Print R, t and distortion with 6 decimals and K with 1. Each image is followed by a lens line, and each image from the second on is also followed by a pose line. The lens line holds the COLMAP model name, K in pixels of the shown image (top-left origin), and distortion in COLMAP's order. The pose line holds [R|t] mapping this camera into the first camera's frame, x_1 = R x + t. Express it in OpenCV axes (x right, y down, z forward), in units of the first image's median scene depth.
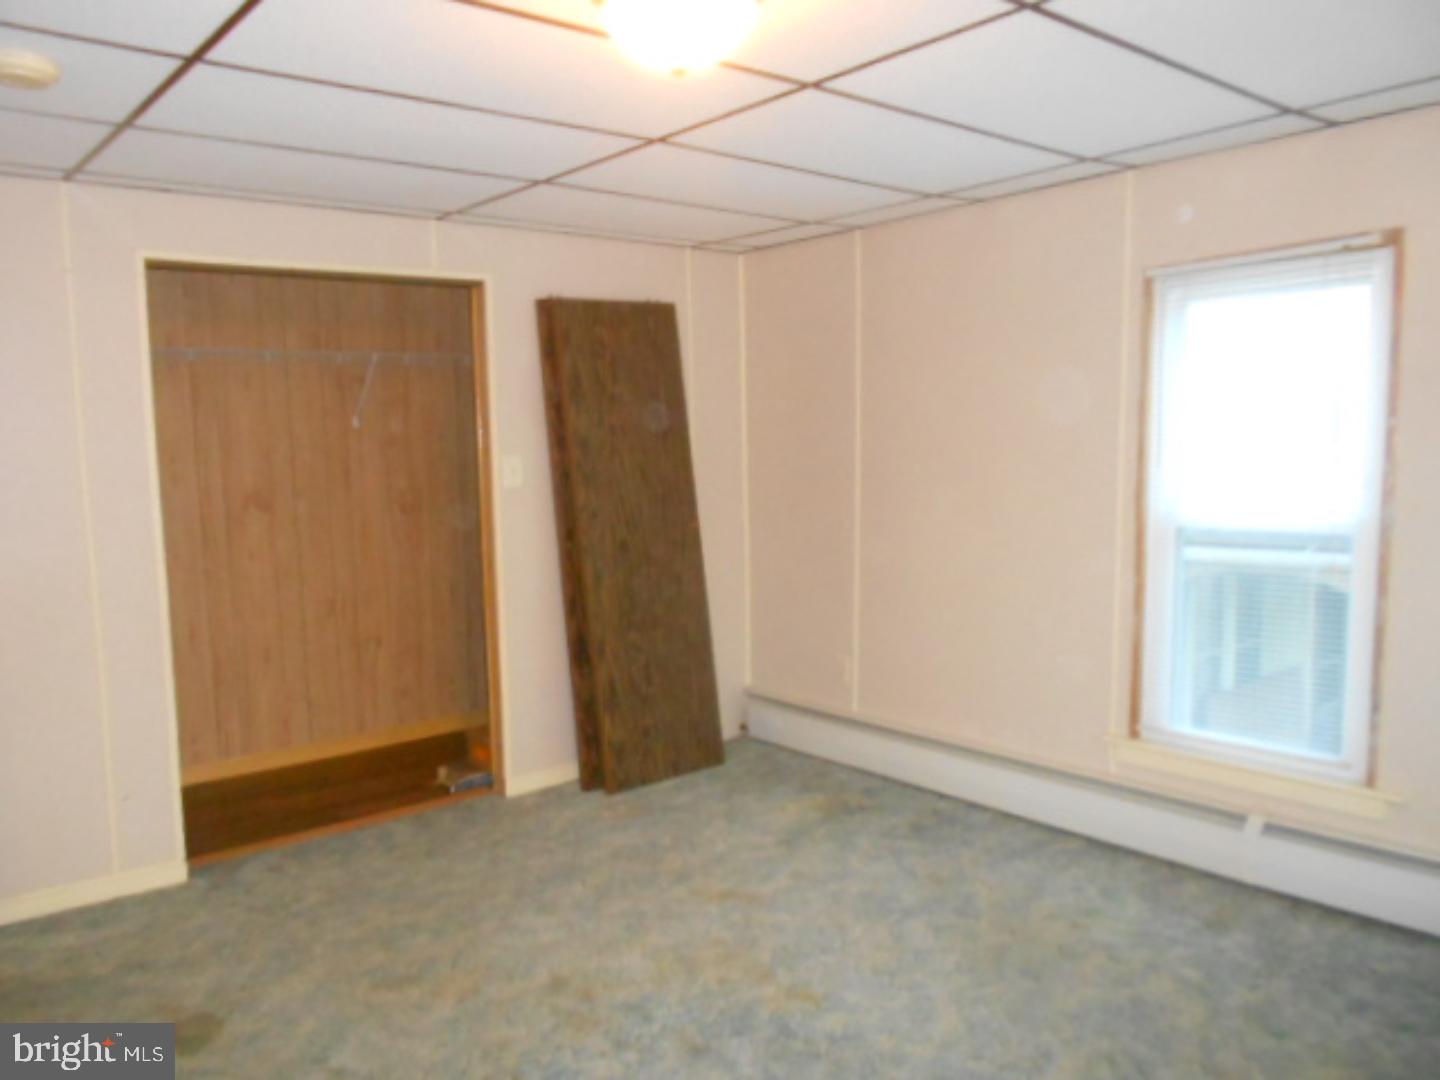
lens RADIAL K [[1106.8, 0, 722.8], [0, 1106.8, 559.2], [0, 0, 1]] dist [-0.039732, 0.002068]
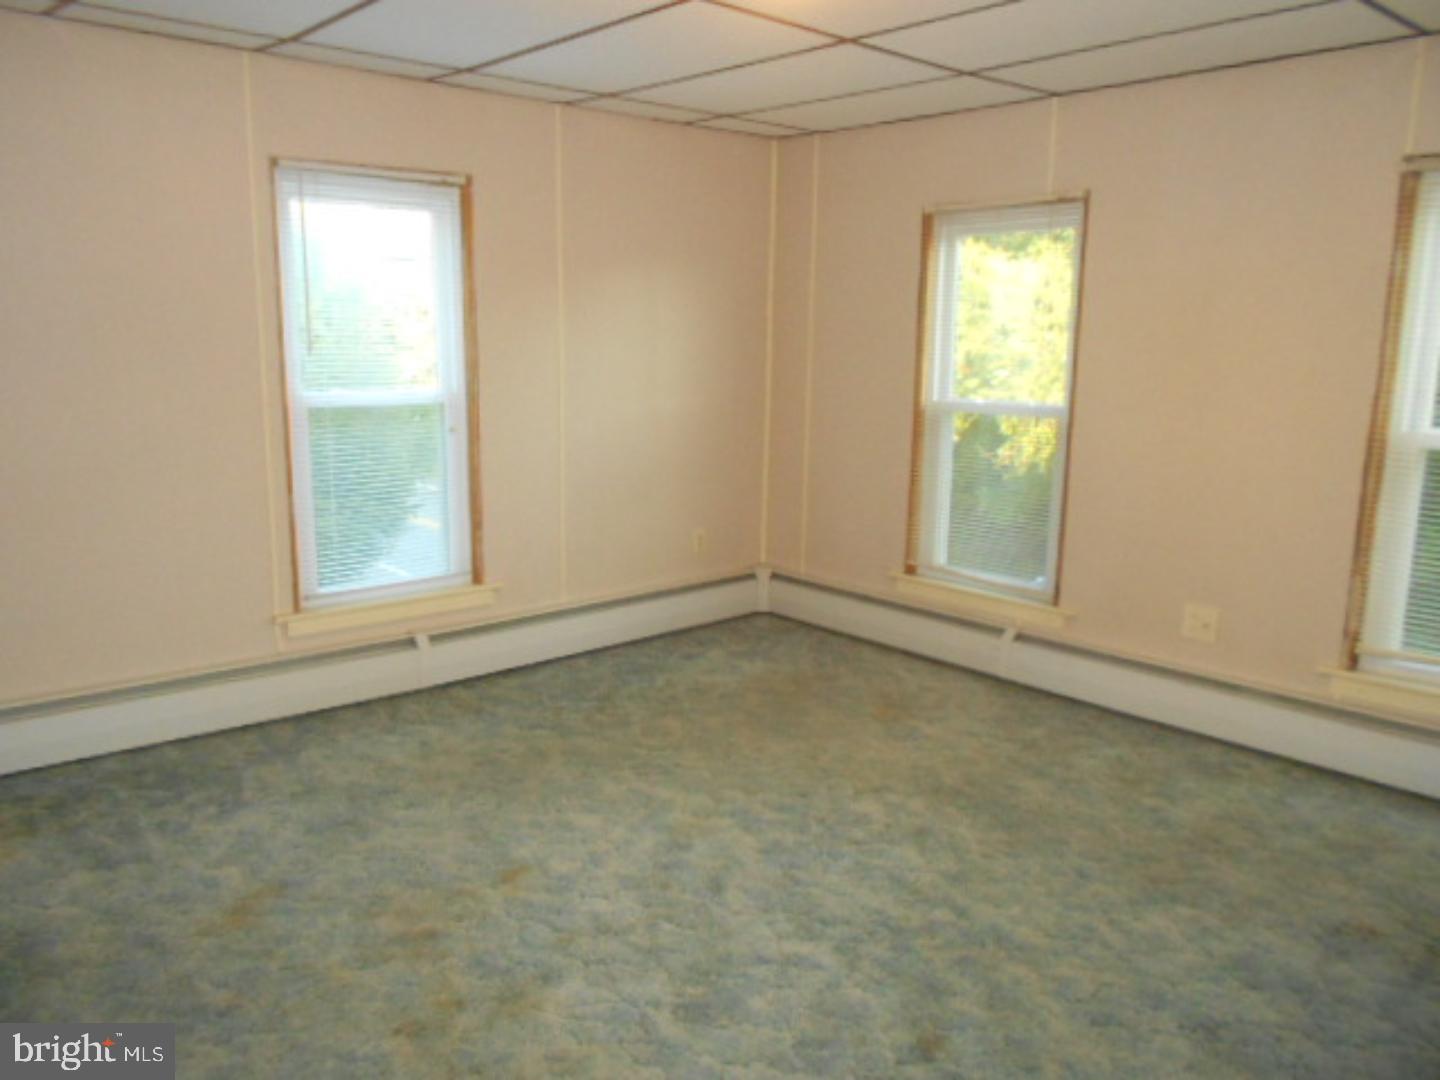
lens RADIAL K [[1106.8, 0, 722.8], [0, 1106.8, 559.2], [0, 0, 1]] dist [-0.039732, 0.002068]
pose [[-0.043188, -0.180726, 0.982585, -0.753348], [0.088748, 0.978920, 0.183953, -0.050407], [-0.995117, 0.095147, -0.026239, 0.684356]]
